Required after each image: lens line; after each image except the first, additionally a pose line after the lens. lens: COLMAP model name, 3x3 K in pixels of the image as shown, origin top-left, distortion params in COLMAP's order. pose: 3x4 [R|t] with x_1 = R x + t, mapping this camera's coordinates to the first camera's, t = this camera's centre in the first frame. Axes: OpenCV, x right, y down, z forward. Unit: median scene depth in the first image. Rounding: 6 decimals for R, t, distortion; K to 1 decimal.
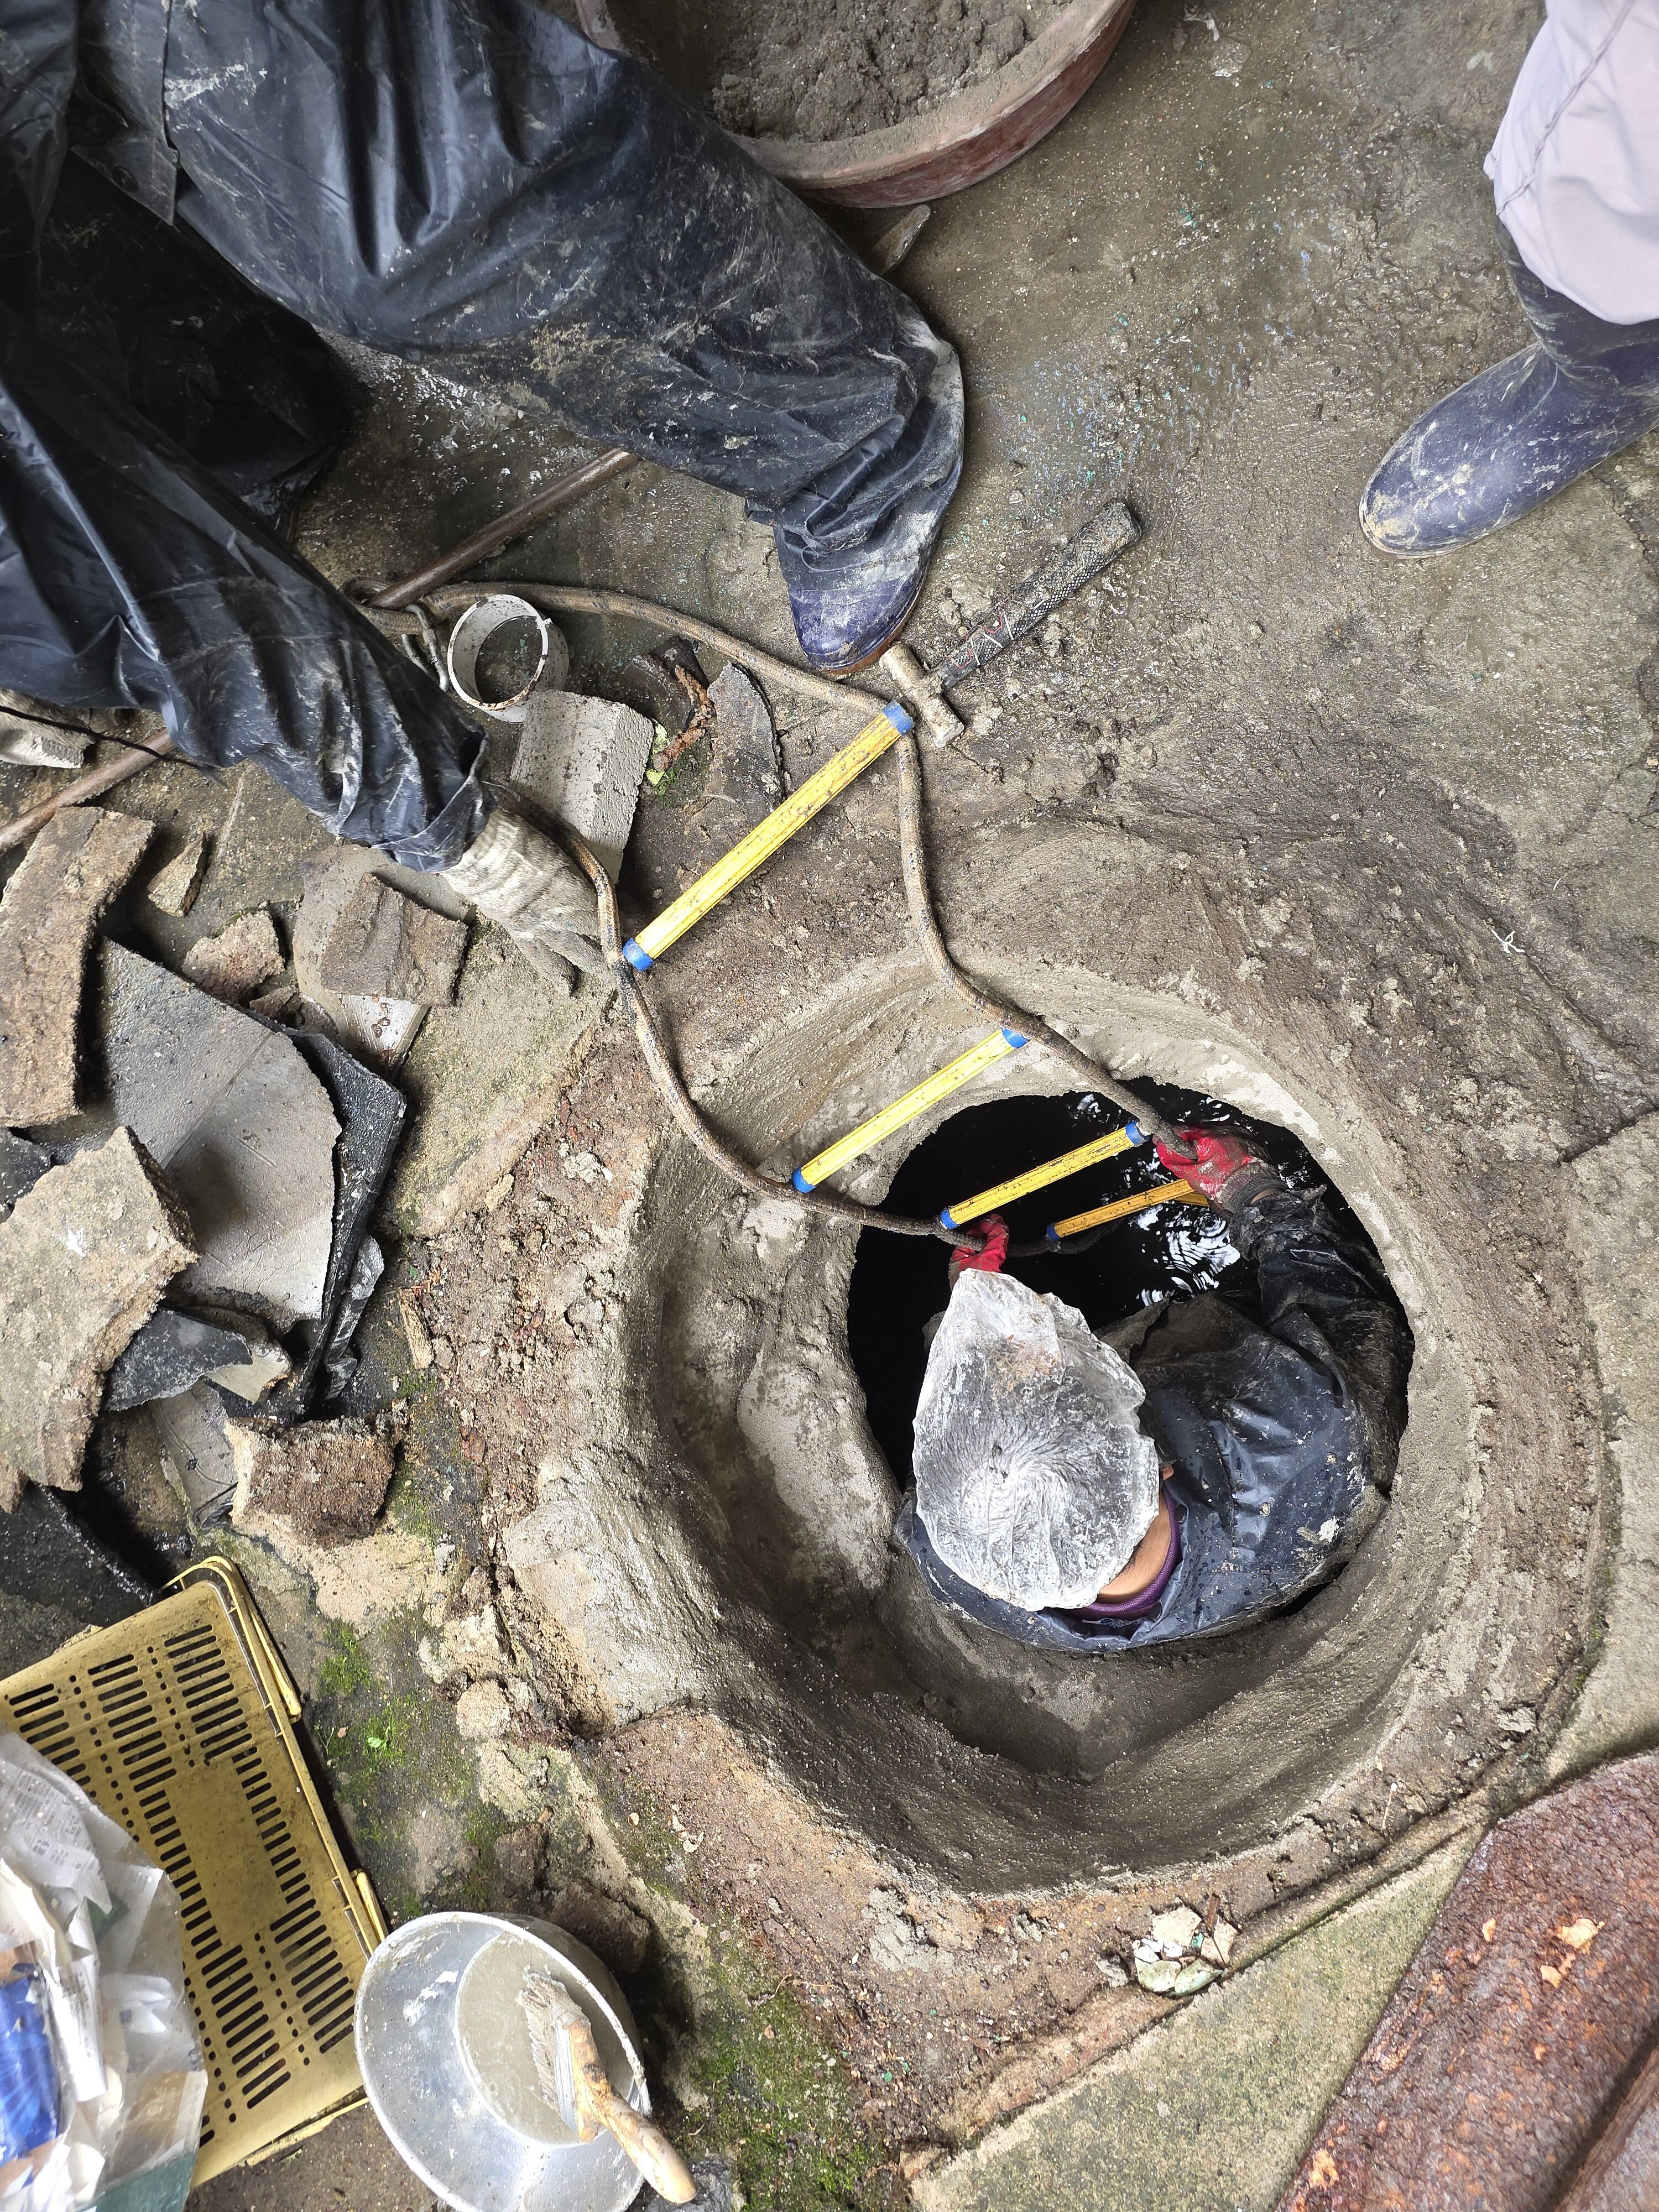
lens RADIAL K [[1436.3, 0, 853.5], [0, 1436.3, 1105.4], [0, 0, 1]] dist [0.042598, -0.031056]
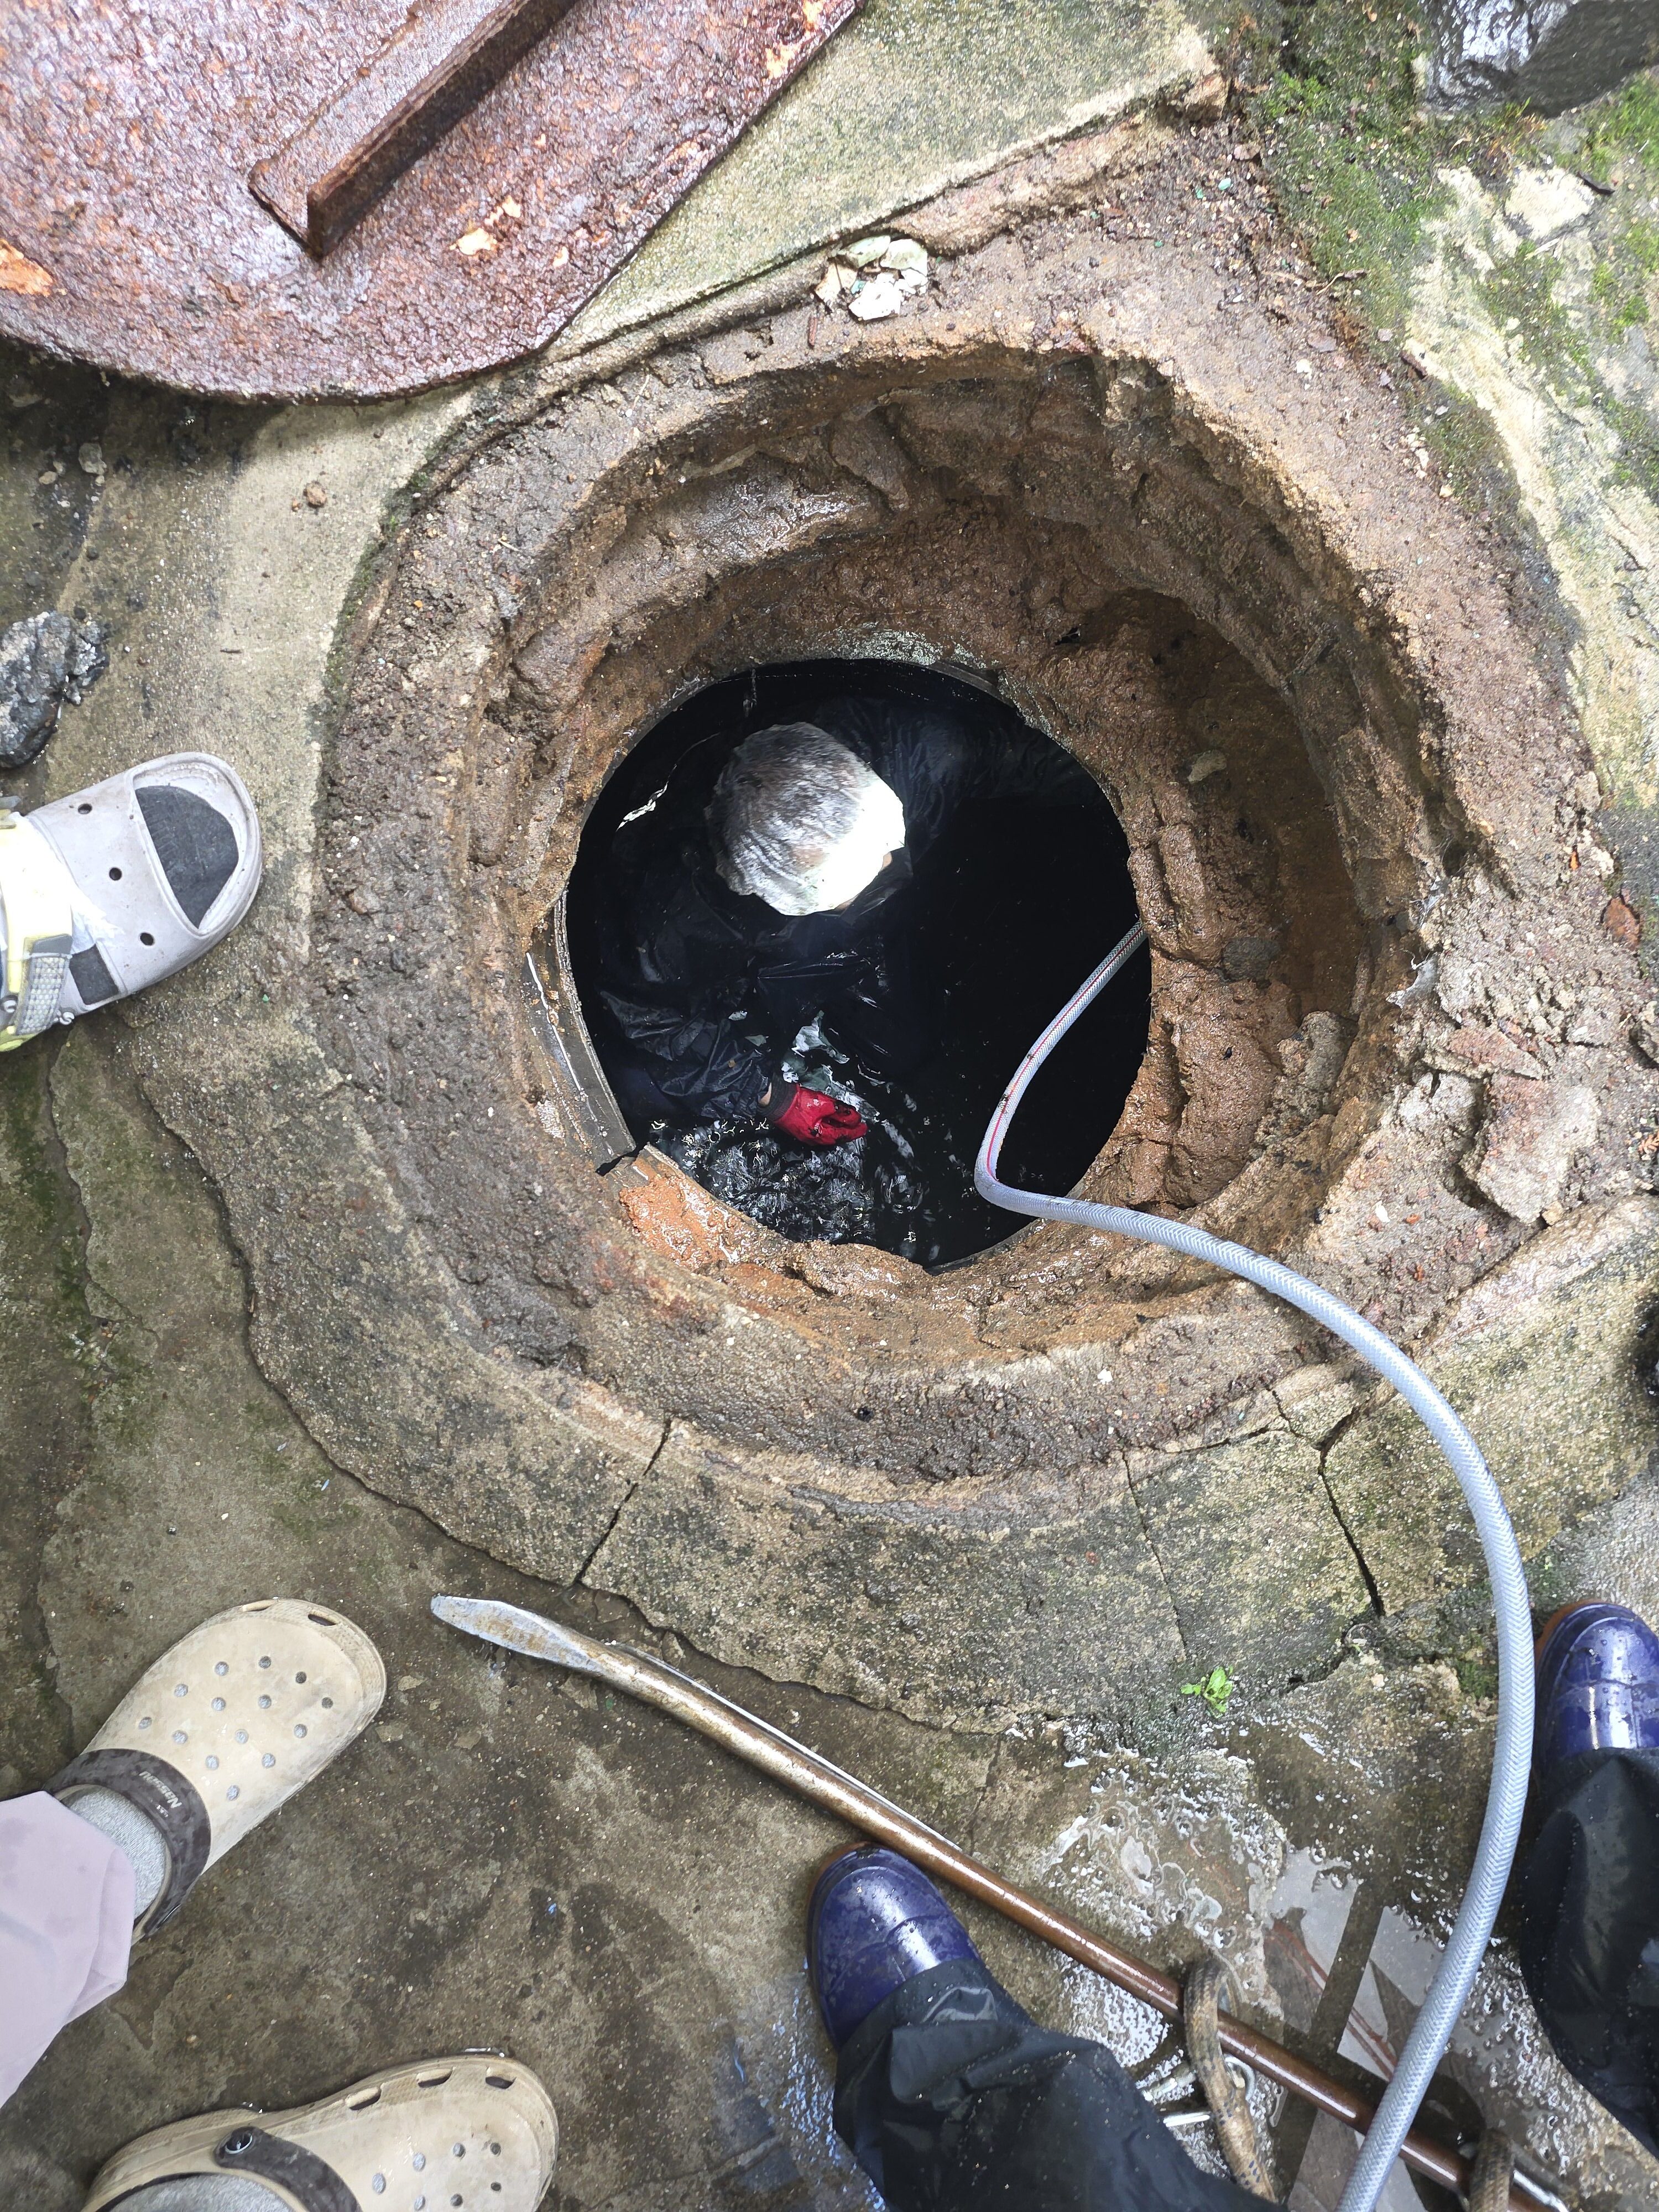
lens RADIAL K [[1436.3, 0, 824.6], [0, 1436.3, 1110.9], [0, 0, 1]] dist [0.042598, -0.031056]
pose [[-0.940607, -0.184275, 0.285132, -0.115085], [0.229366, -0.964136, 0.133542, -0.084544], [0.250298, 0.191010, 0.949140, 0.179852]]
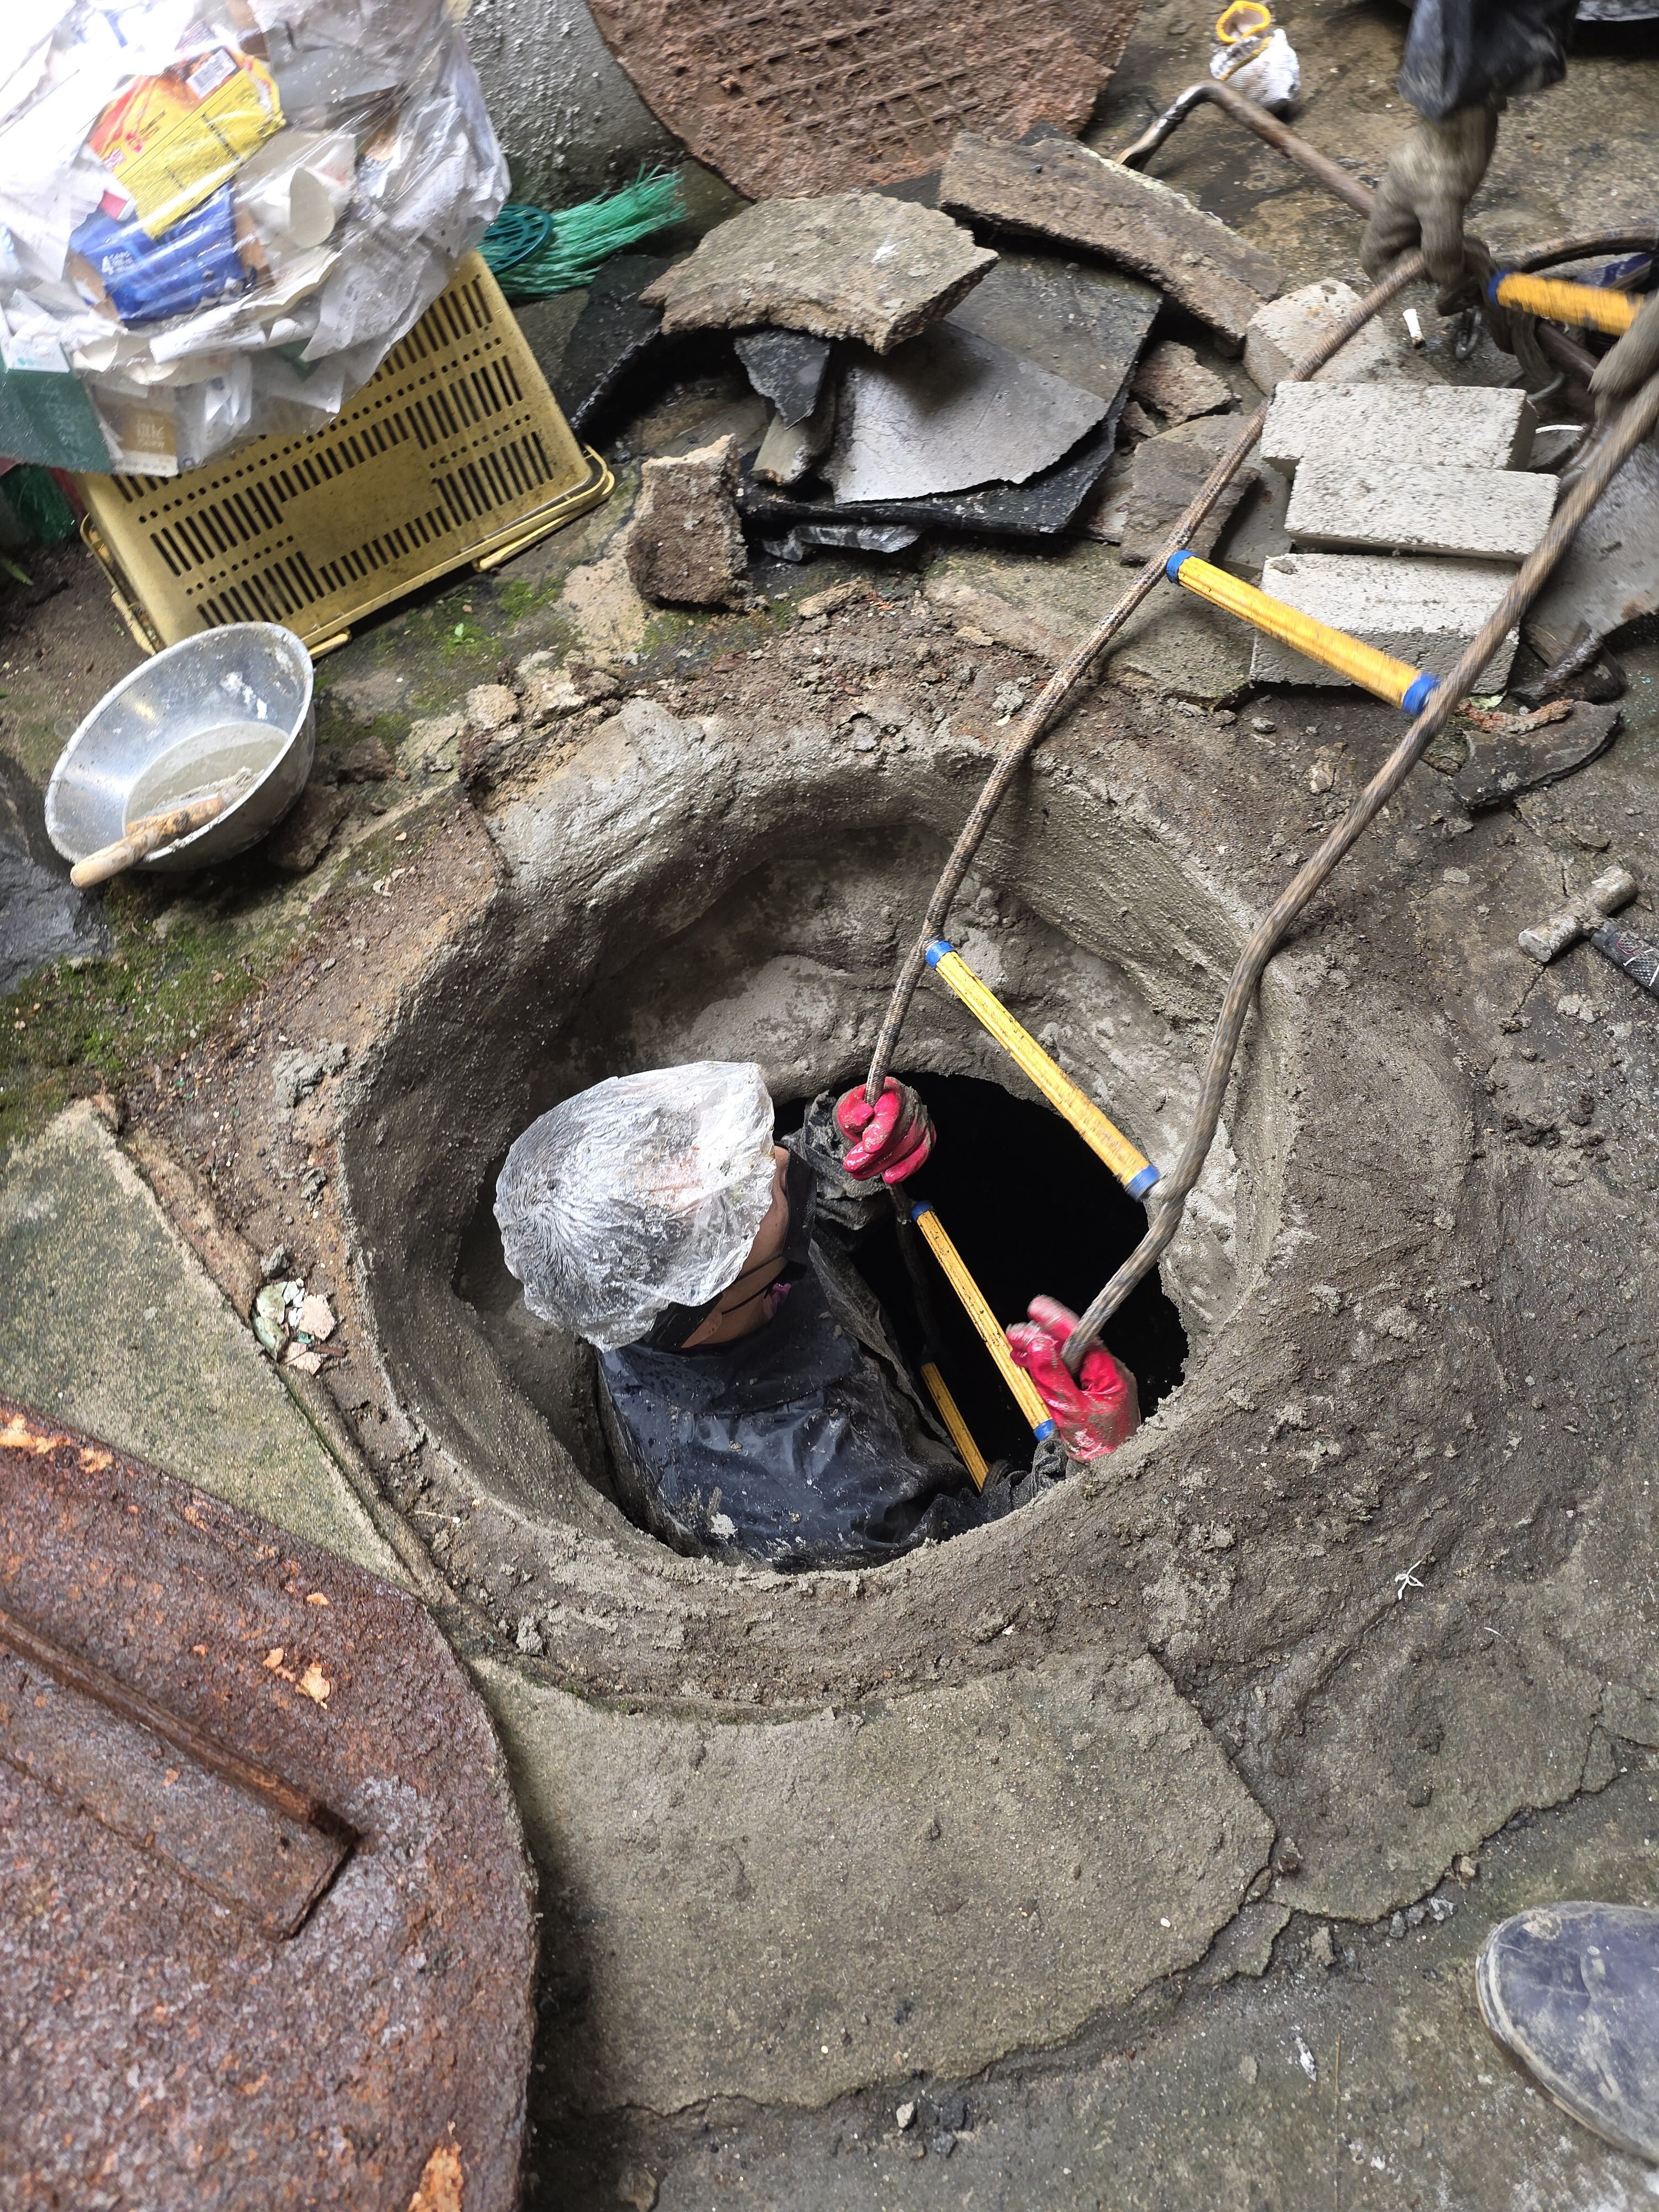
lens RADIAL K [[1436.3, 0, 847.5], [0, 1436.3, 1087.1], [0, 0, 1]] dist [0.042598, -0.031056]
pose [[0.096290, 0.976922, -0.190661, 0.285508], [-0.978192, 0.128294, 0.163341, 0.028273], [0.184032, 0.170775, 0.967971, 0.082087]]
